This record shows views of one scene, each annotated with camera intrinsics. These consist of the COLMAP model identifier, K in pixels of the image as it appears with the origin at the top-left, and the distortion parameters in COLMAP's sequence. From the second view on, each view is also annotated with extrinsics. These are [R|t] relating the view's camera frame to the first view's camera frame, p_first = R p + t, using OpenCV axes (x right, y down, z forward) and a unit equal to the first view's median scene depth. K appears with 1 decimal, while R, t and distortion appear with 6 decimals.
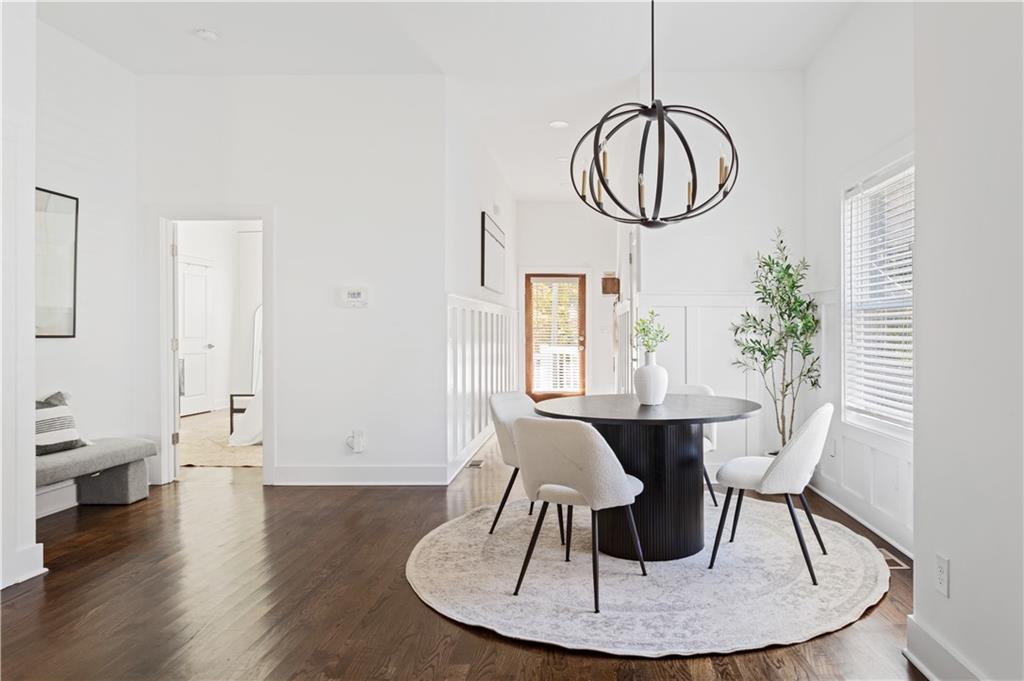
lens RADIAL K [[670.3, 0, 517.4], [0, 670.3, 338.7], [0, 0, 1]] dist [-0.004399, -0.000058]
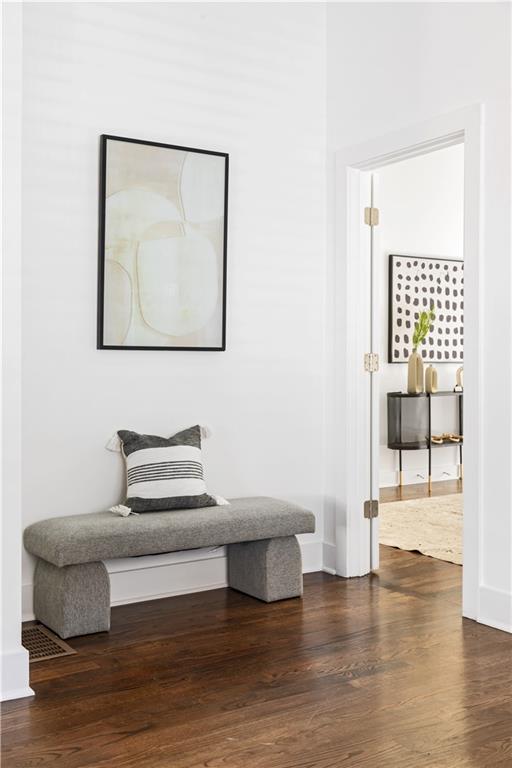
lens RADIAL K [[841.1, 0, 275.9], [0, 841.1, 363.9], [0, 0, 1]] dist [0.005380, 0.000000]
pose [[0.625817, 0.000879, -0.779969, 0.071326], [-0.006167, 0.999974, -0.003821, 0.015542], [0.779945, 0.007202, 0.625806, 0.484274]]
